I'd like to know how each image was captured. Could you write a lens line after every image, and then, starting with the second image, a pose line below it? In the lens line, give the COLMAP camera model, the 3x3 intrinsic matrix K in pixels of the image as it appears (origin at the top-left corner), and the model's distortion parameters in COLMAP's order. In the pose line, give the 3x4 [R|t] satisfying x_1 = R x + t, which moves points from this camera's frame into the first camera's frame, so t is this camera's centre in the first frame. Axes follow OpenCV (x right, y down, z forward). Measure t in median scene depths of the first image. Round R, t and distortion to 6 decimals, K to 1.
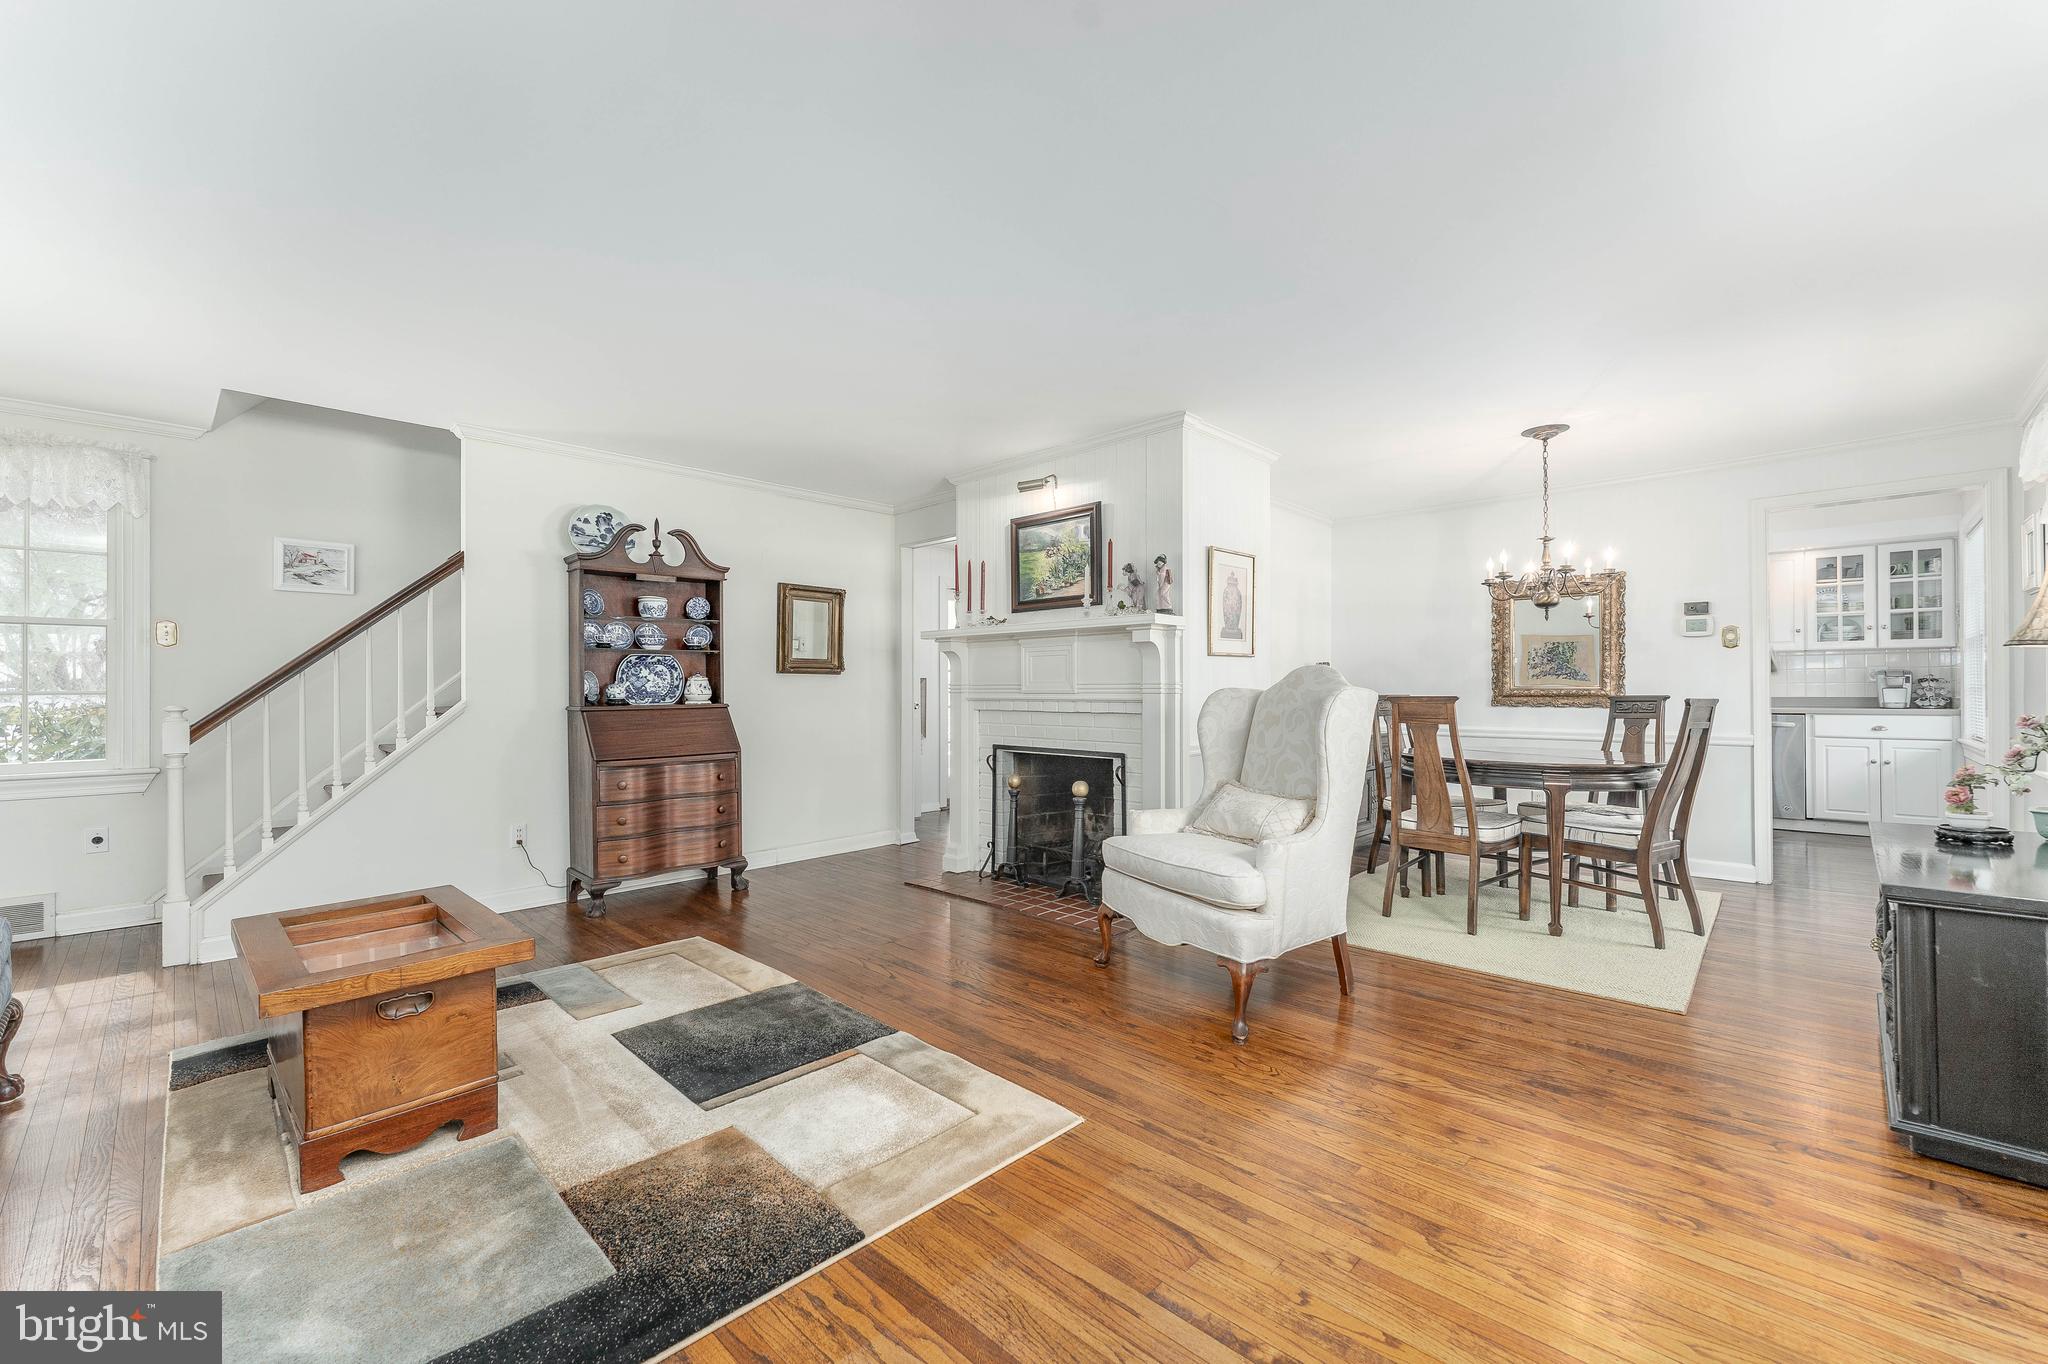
lens RADIAL K [[825.3, 0, 1024.0], [0, 825.3, 682.0], [0, 0, 1]] dist [0.000524, 0.000263]
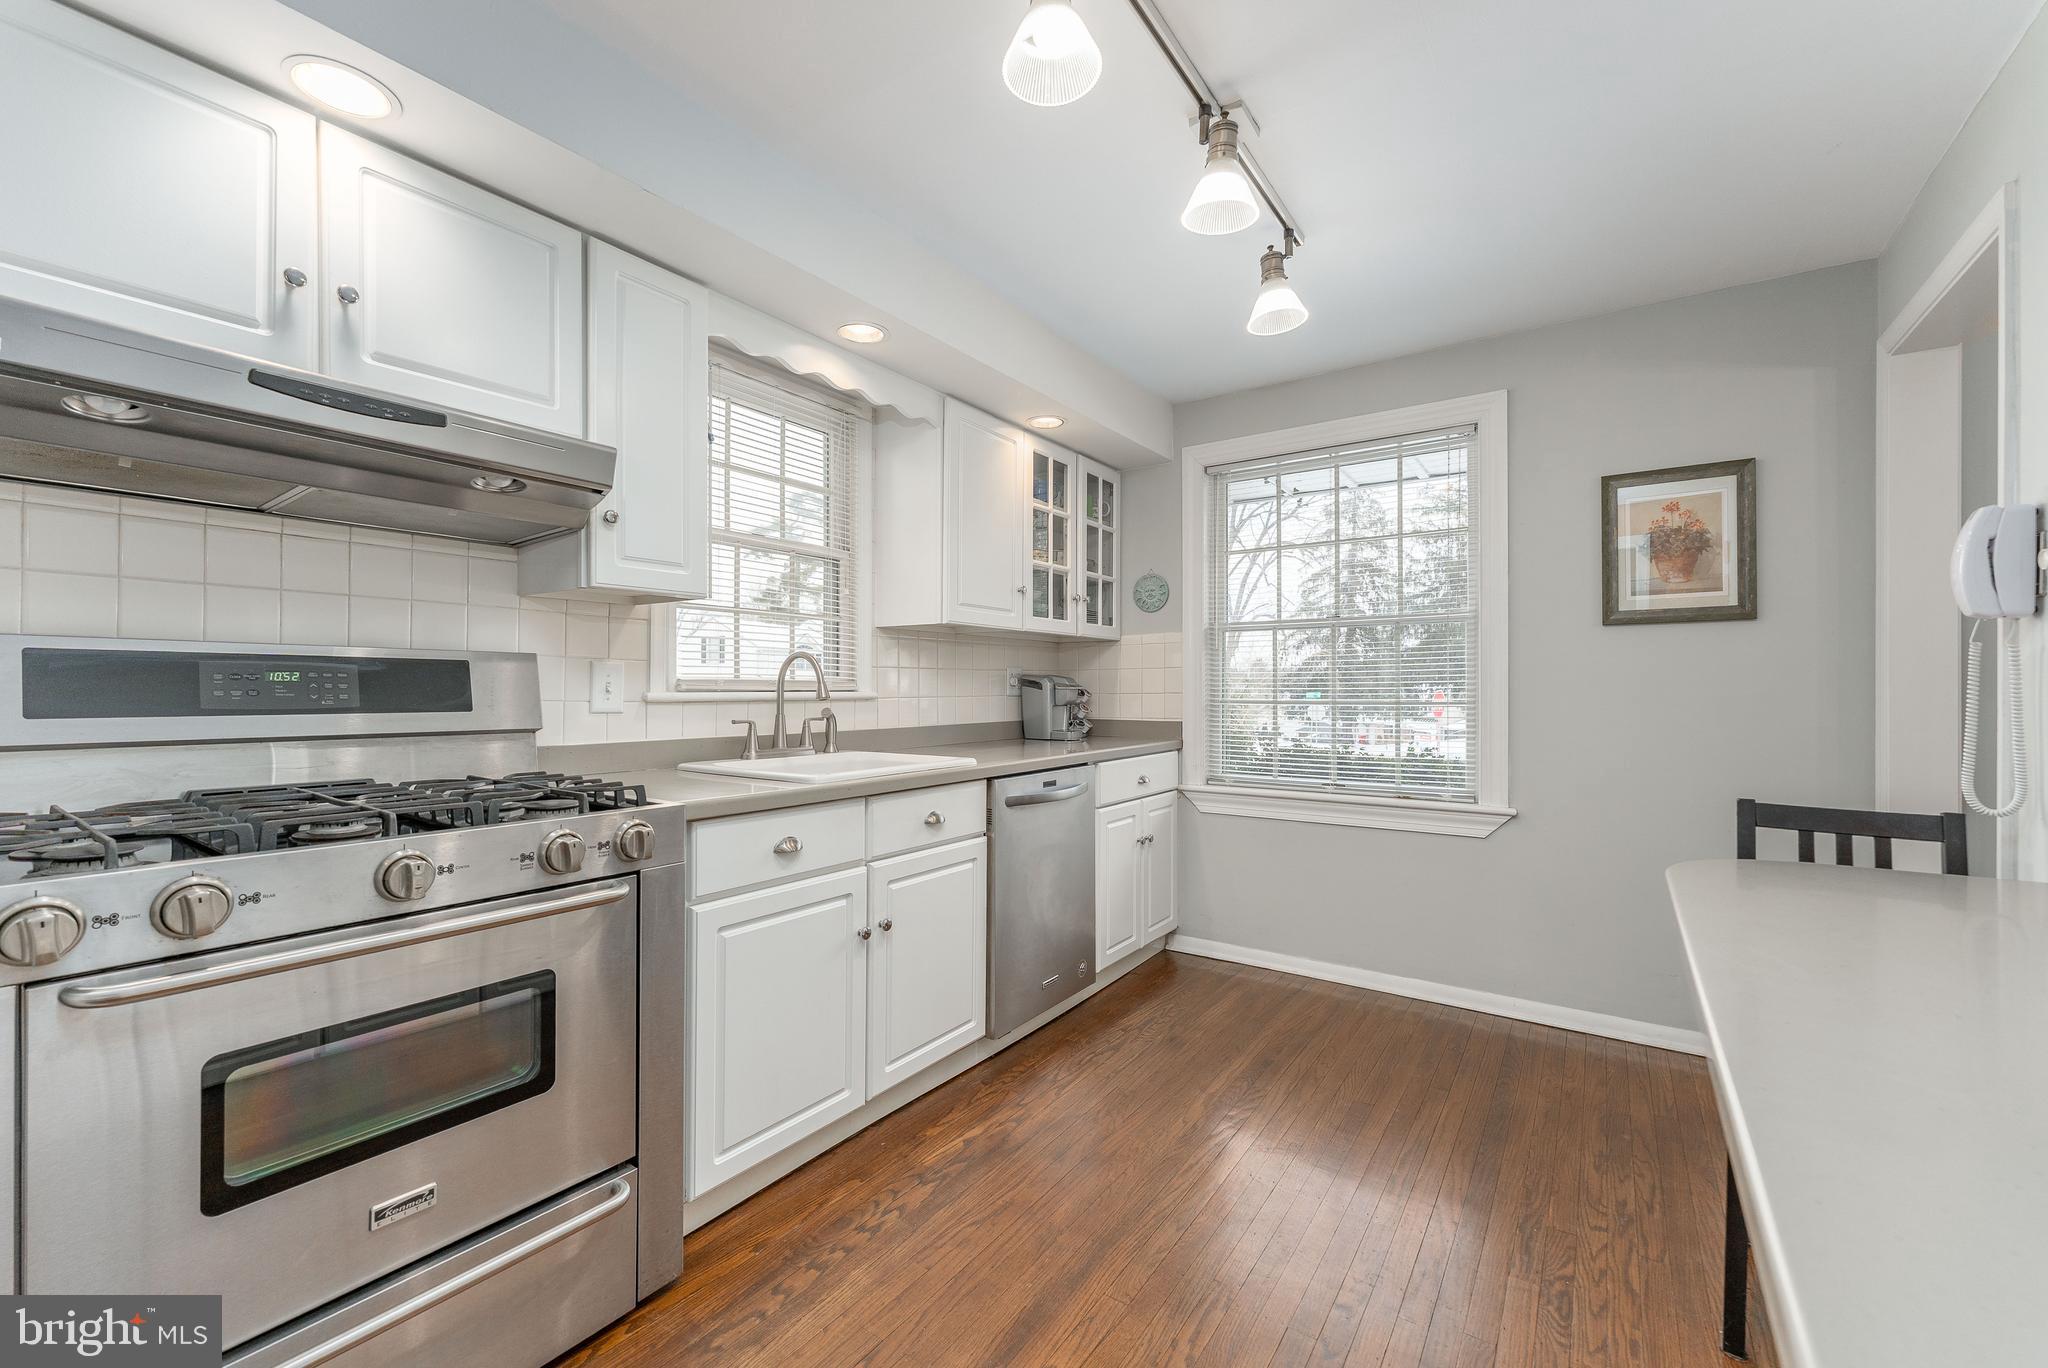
lens RADIAL K [[836.5, 0, 1009.5], [0, 836.5, 686.0], [0, 0, 1]] dist [-0.001302, -0.000122]
pose [[-0.141597, 0.005652, 0.989908, 0.485184], [-0.007398, 0.999950, -0.006767, -0.002160], [-0.989897, -0.008281, -0.141548, 1.162896]]
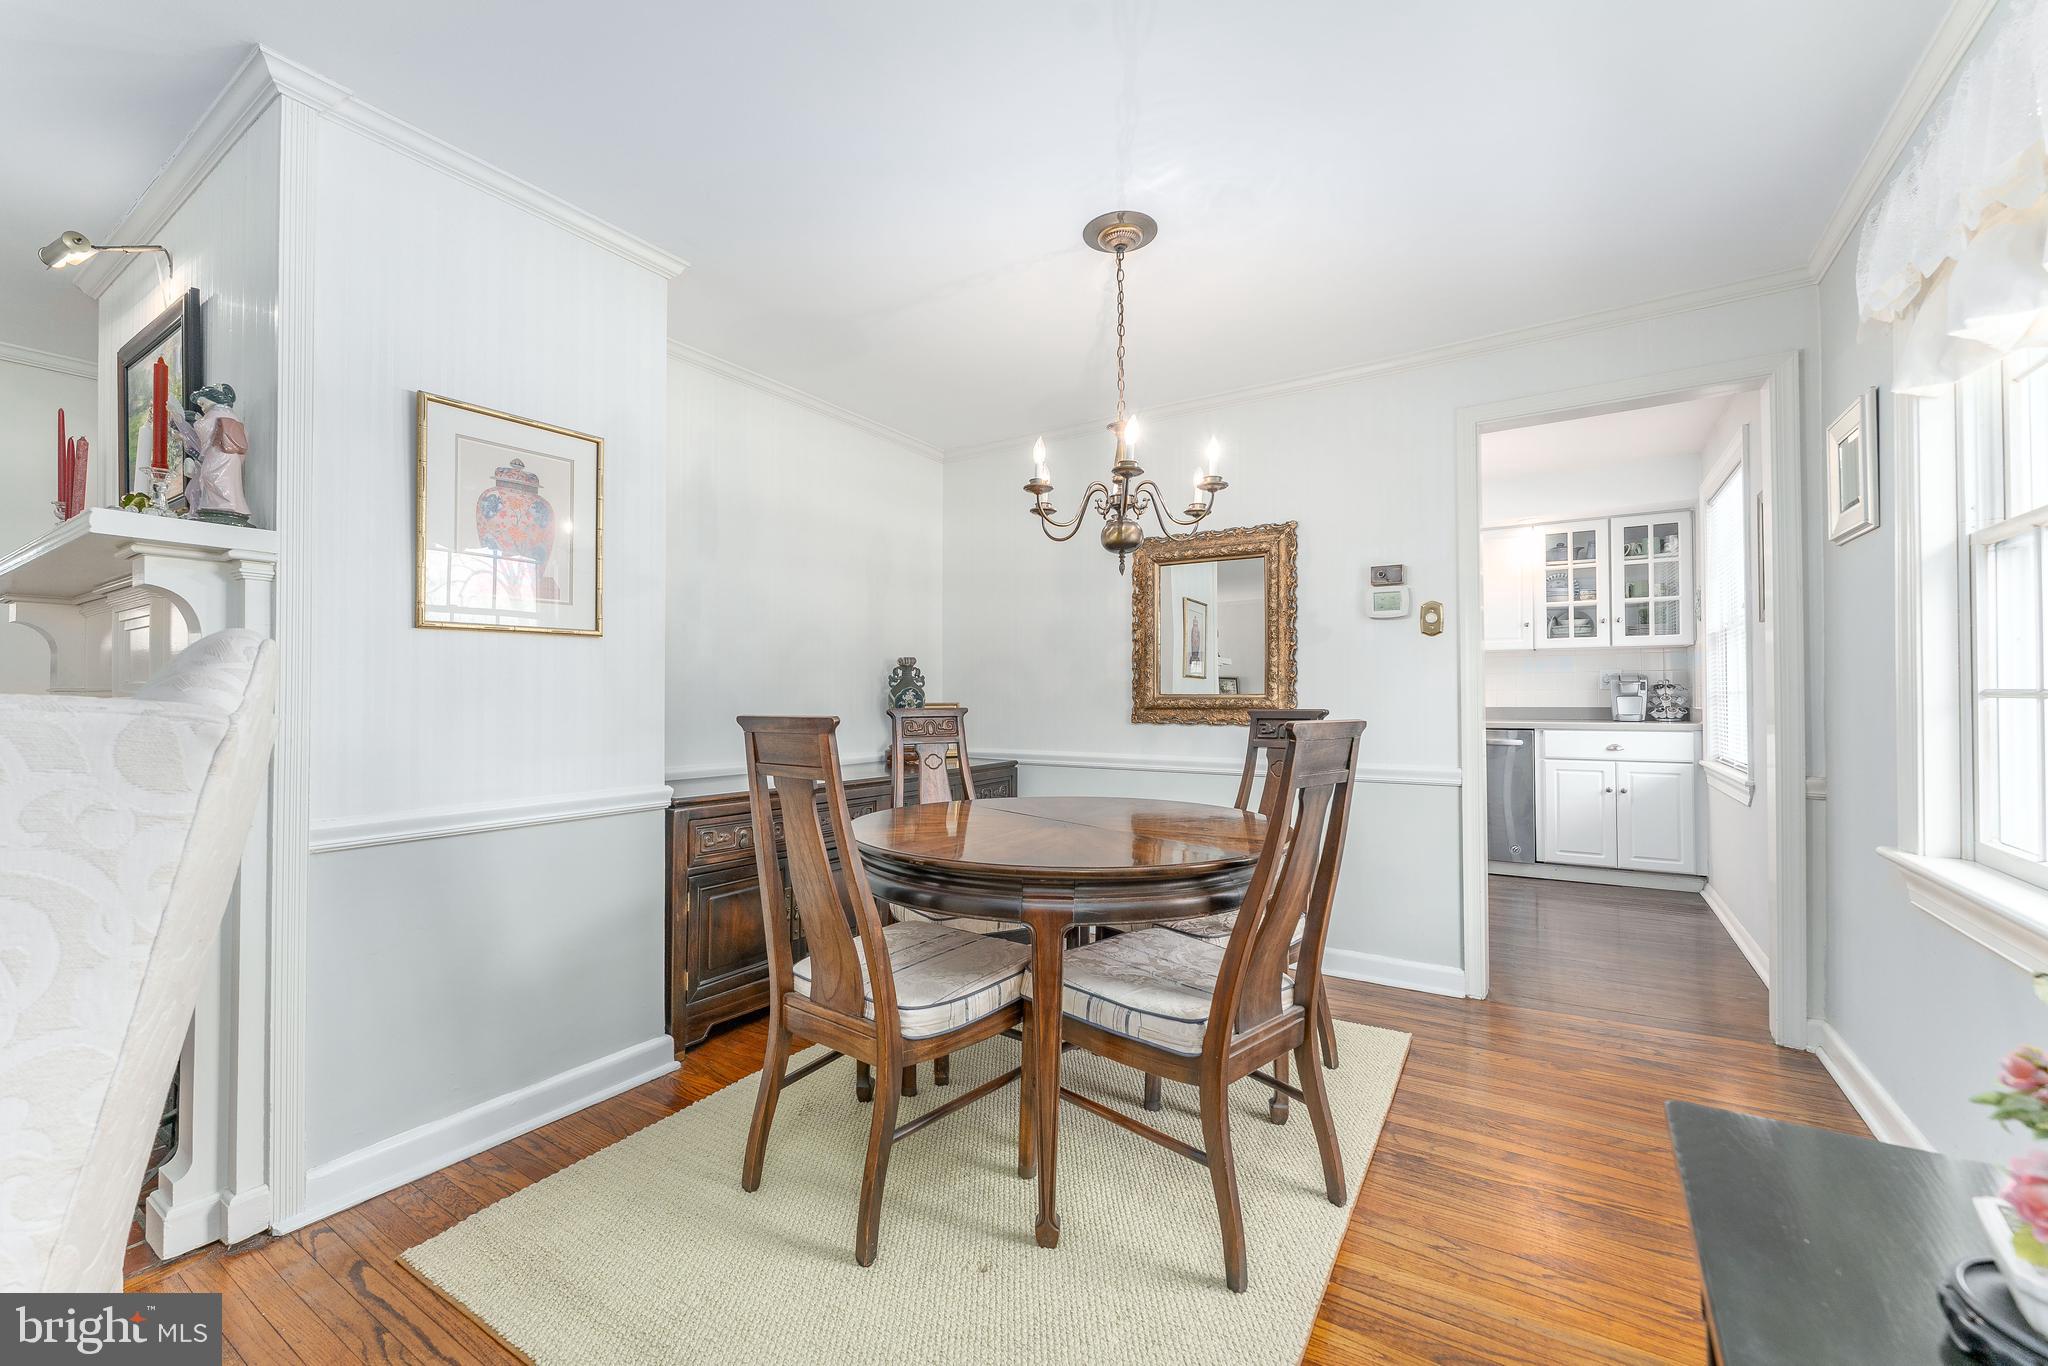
lens RADIAL K [[823.2, 0, 1017.5], [0, 823.2, 681.0], [0, 0, 1]] dist [-0.000831, 0.000000]
pose [[0.981887, 0.003581, 0.189434, 0.324679], [-0.001788, 0.999952, -0.009639, 0.001353], [-0.189459, 0.009126, 0.981846, 0.333970]]
